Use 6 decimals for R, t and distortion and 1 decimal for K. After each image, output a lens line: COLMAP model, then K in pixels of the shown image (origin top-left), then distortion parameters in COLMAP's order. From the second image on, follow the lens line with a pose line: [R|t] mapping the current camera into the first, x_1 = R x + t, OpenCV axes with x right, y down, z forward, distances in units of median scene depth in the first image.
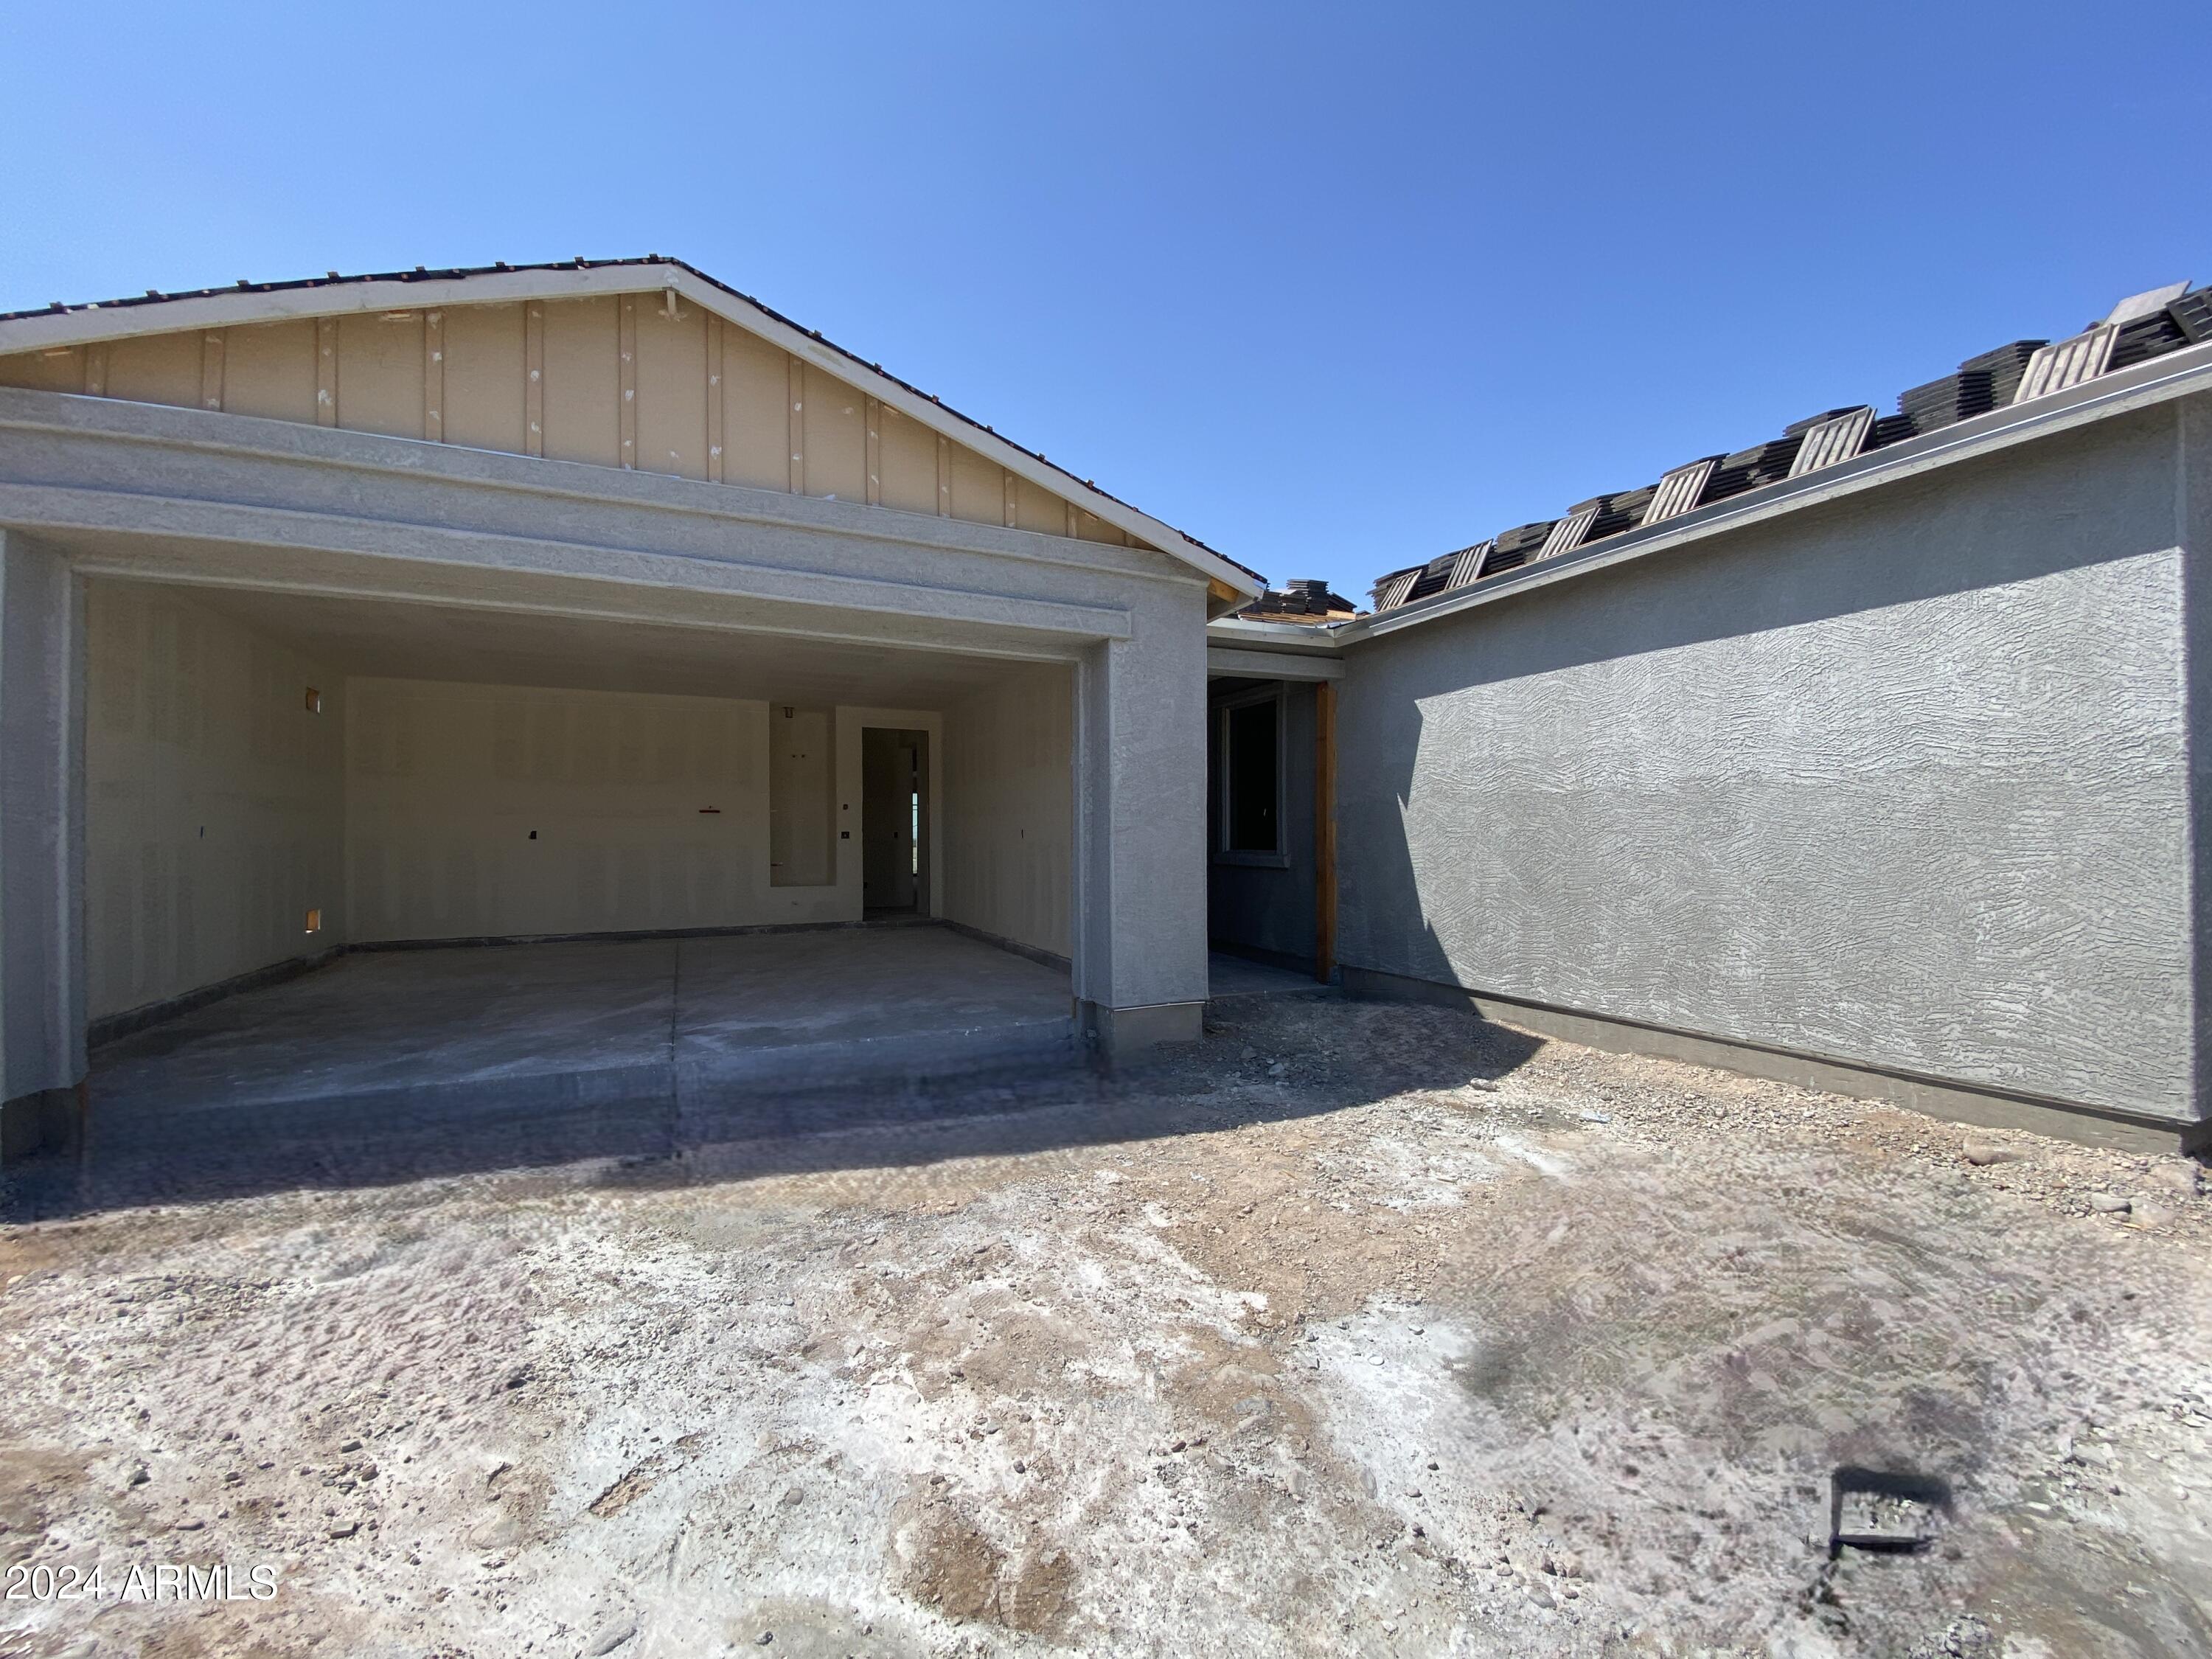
lens RADIAL K [[898.0, 0, 1106.0], [0, 898.0, 829.5], [0, 0, 1]] dist [0.033373, -0.030653]
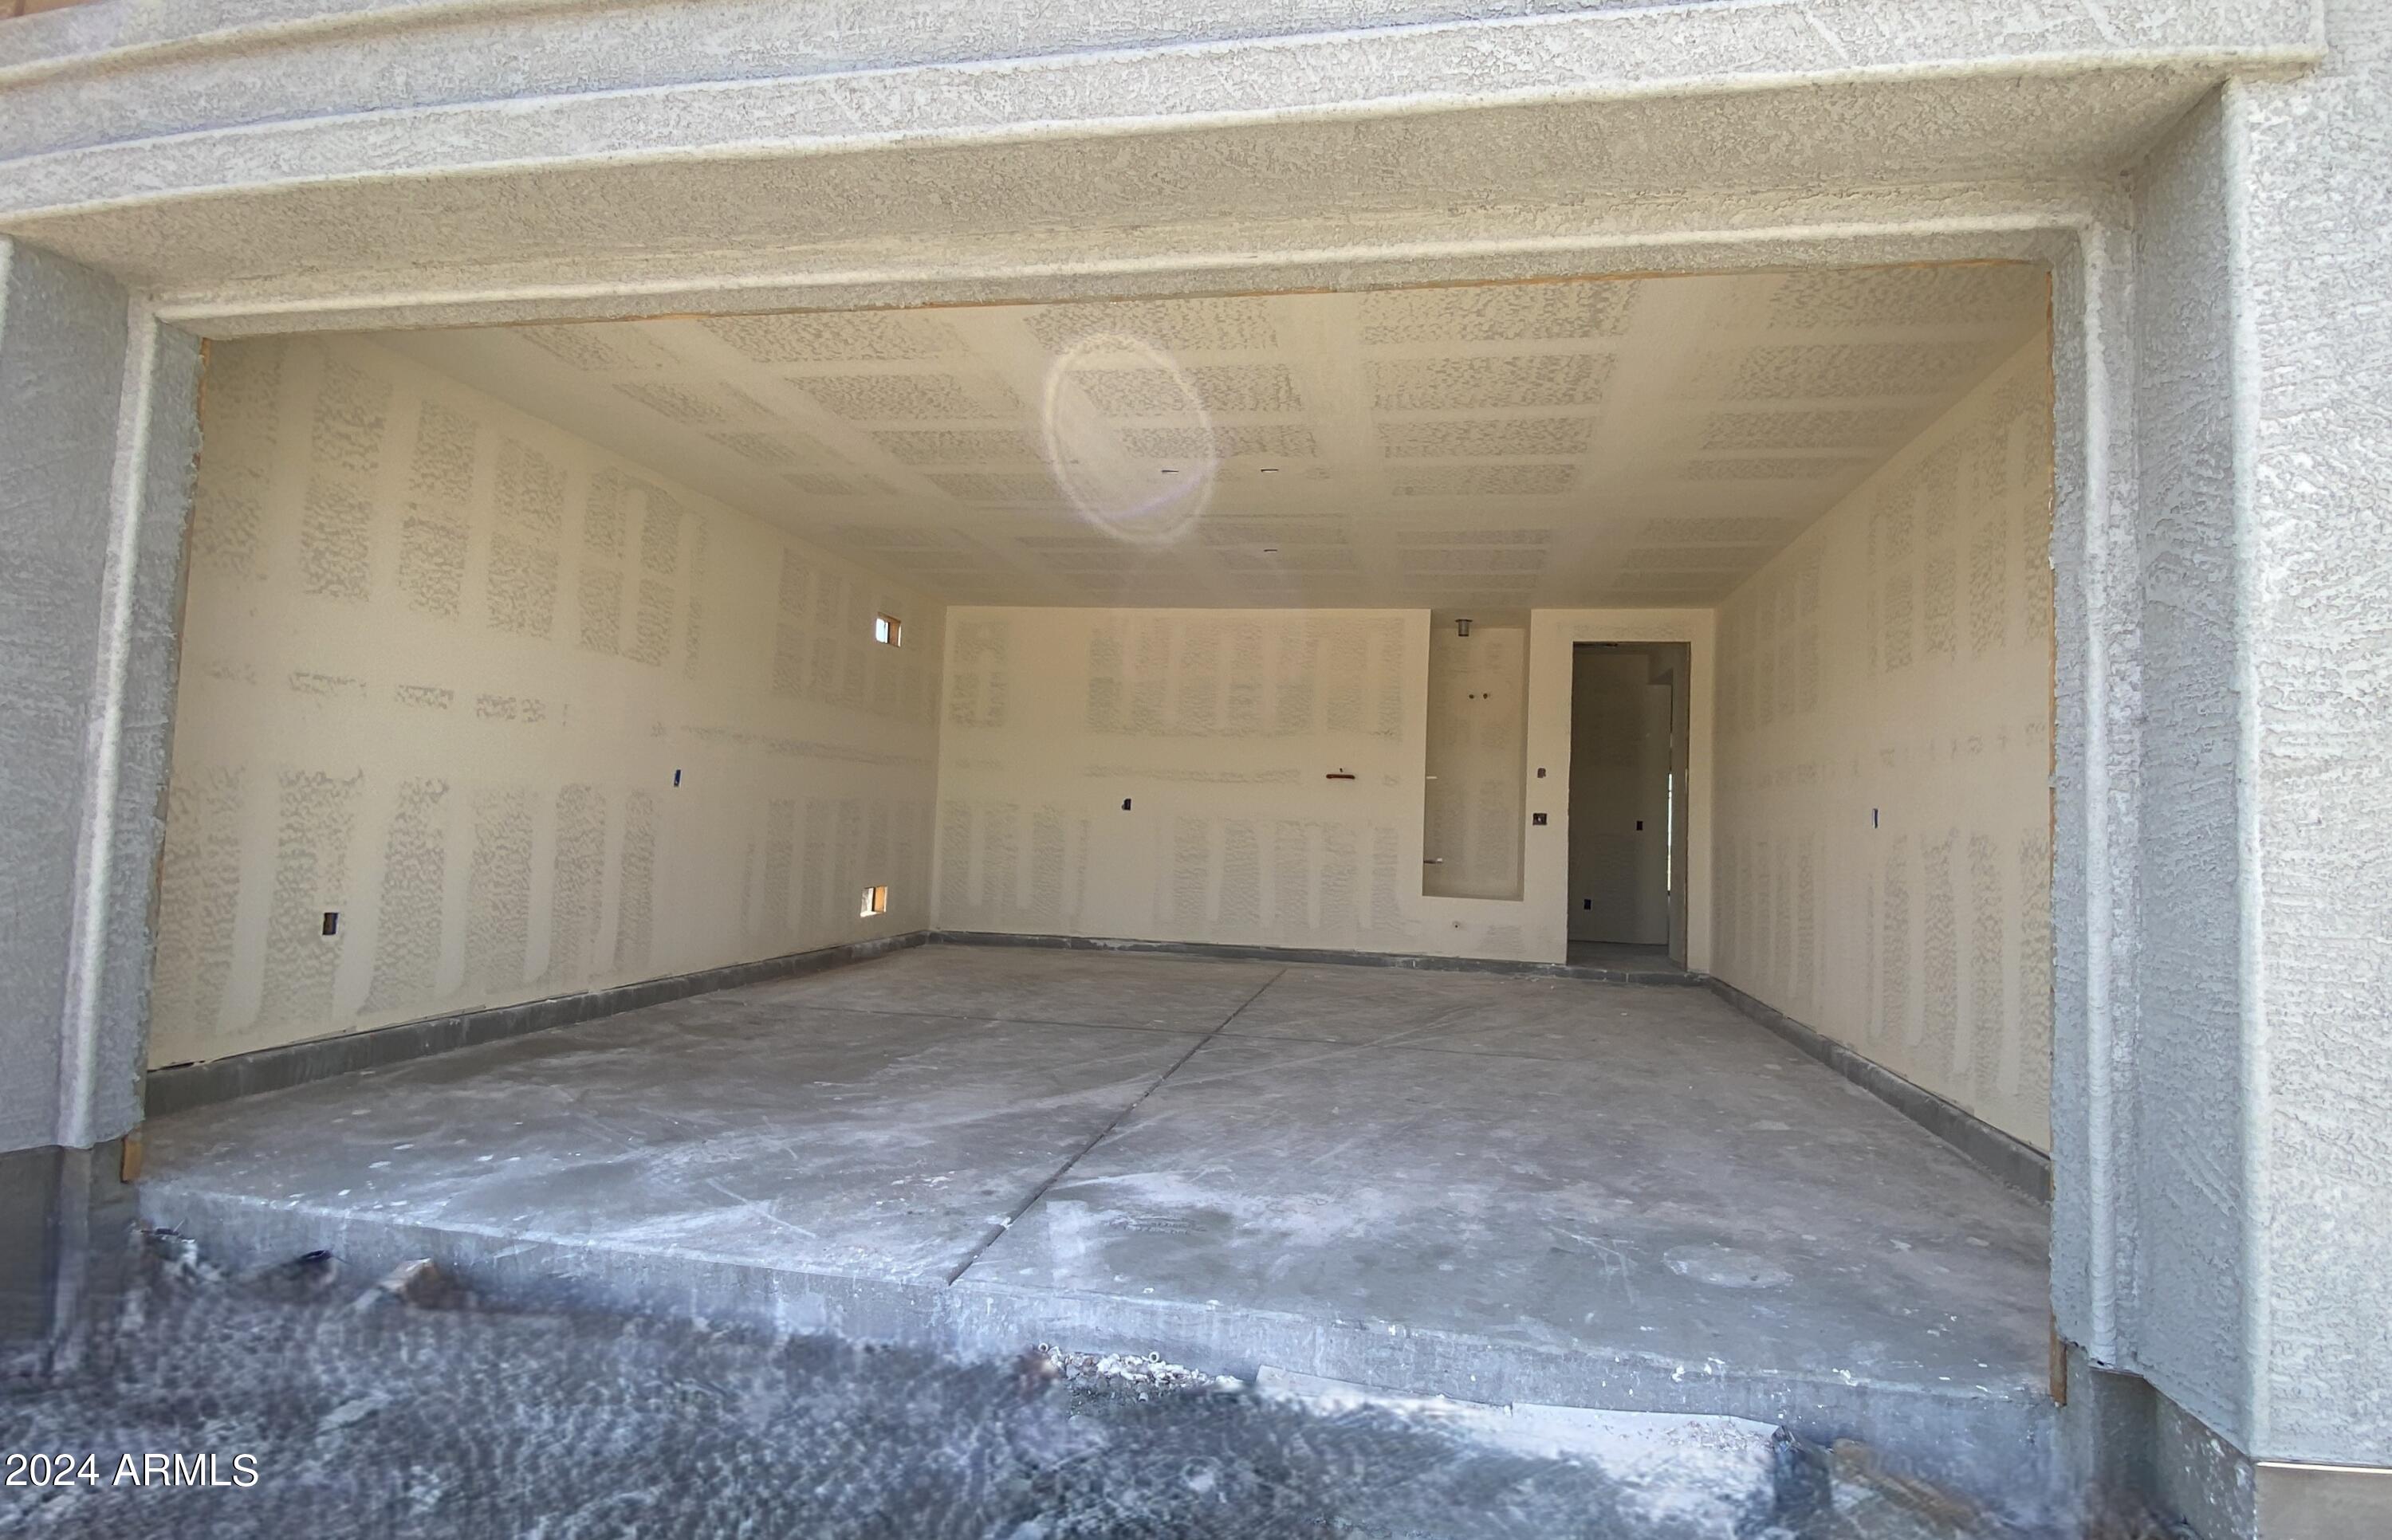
lens RADIAL K [[1202.8, 0, 1203.9], [0, 1202.8, 760.9], [0, 0, 1]] dist [0.036484, -0.038586]
pose [[0.824887, 0.004489, -0.565280, -0.041099], [-0.034320, 0.998522, -0.042152, 0.021148], [0.564255, 0.054171, 0.823821, 0.466226]]
